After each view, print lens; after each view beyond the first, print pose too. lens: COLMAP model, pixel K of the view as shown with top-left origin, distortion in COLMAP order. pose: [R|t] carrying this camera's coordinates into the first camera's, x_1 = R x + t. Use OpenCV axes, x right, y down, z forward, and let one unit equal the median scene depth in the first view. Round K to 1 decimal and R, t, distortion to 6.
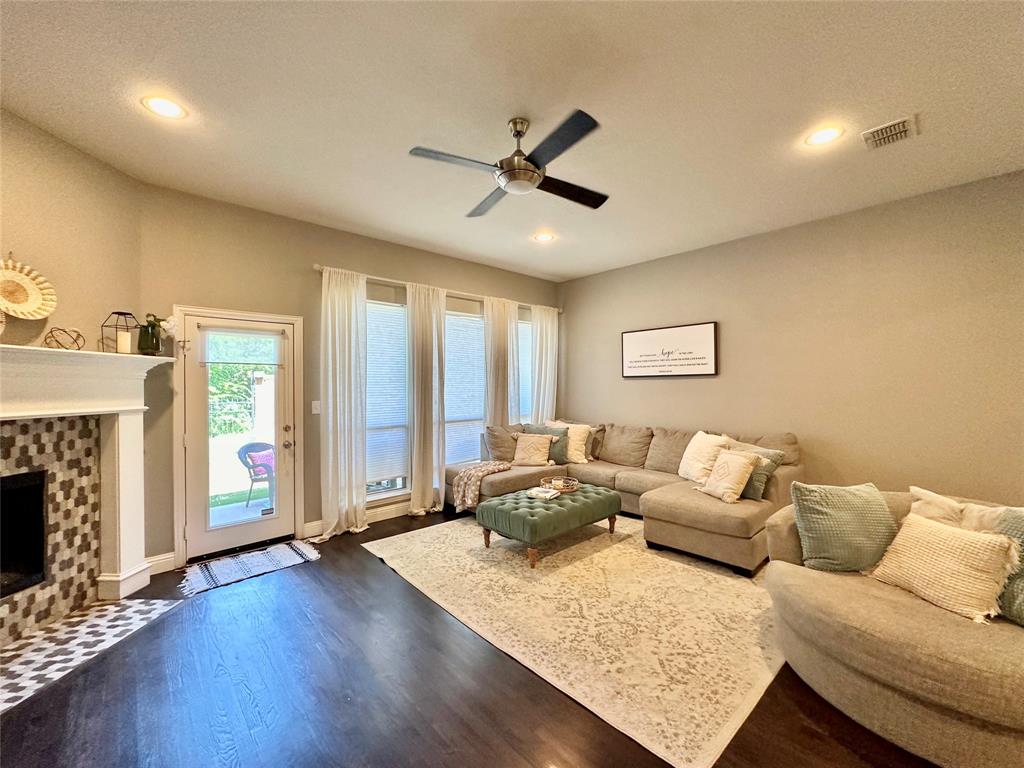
lens RADIAL K [[410.8, 0, 510.8], [0, 410.8, 383.3], [0, 0, 1]] dist [-0.009376, 0.000614]
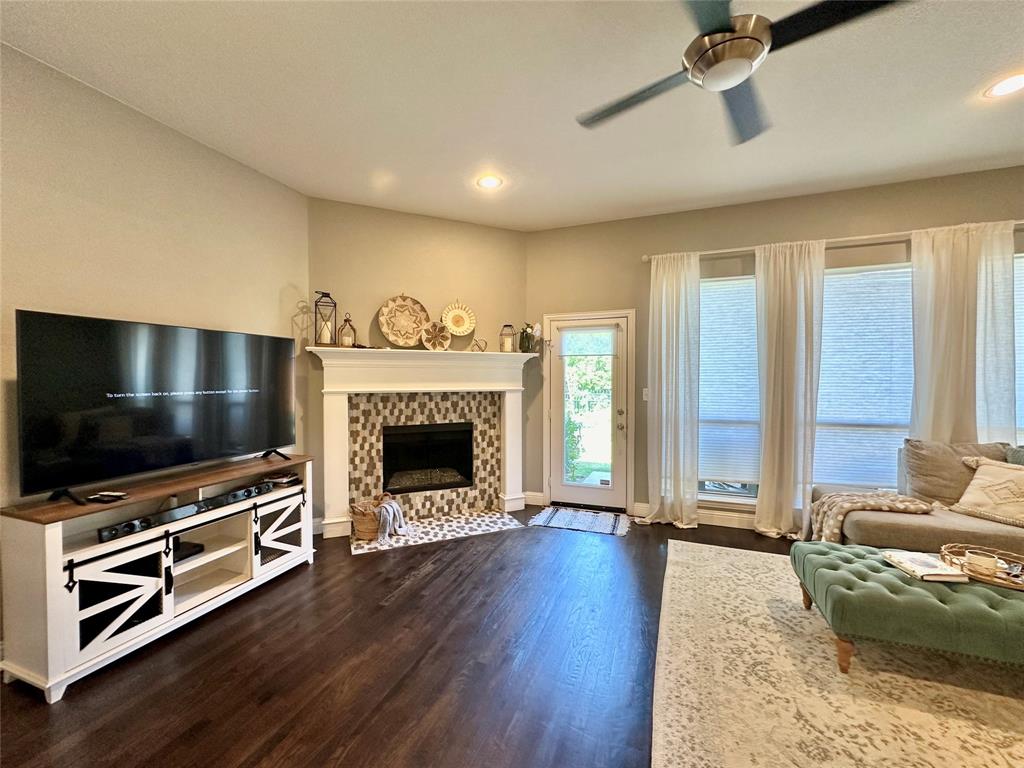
lens RADIAL K [[402.5, 0, 510.5], [0, 402.5, 382.5], [0, 0, 1]] dist [-0.007613, 0.000461]
pose [[0.449023, 0.018185, -0.893335, 0.334139], [0.002731, 0.999760, 0.021724, 0.006394], [0.893516, -0.012194, 0.448866, 0.282714]]
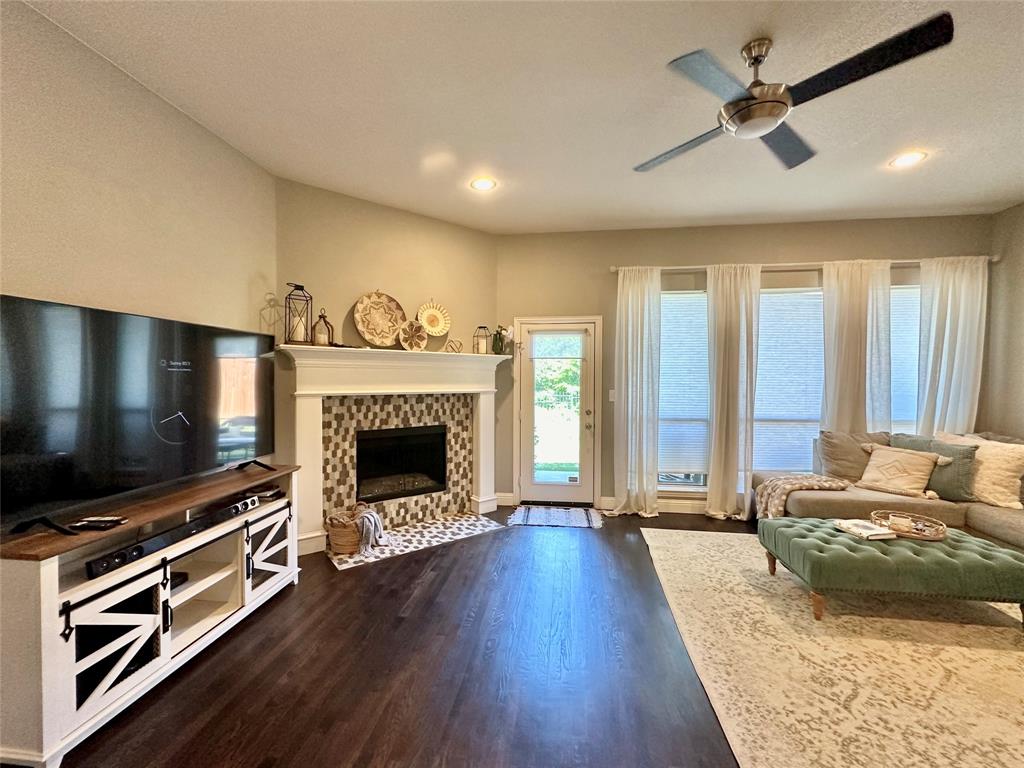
lens RADIAL K [[410.8, 0, 510.8], [0, 410.8, 383.3], [0, 0, 1]] dist [-0.009376, 0.000614]
pose [[0.639314, 0.019215, -0.768705, 0.246685], [-0.004222, 0.999760, 0.021479, 0.002959], [0.768934, -0.010487, 0.639242, 0.088558]]
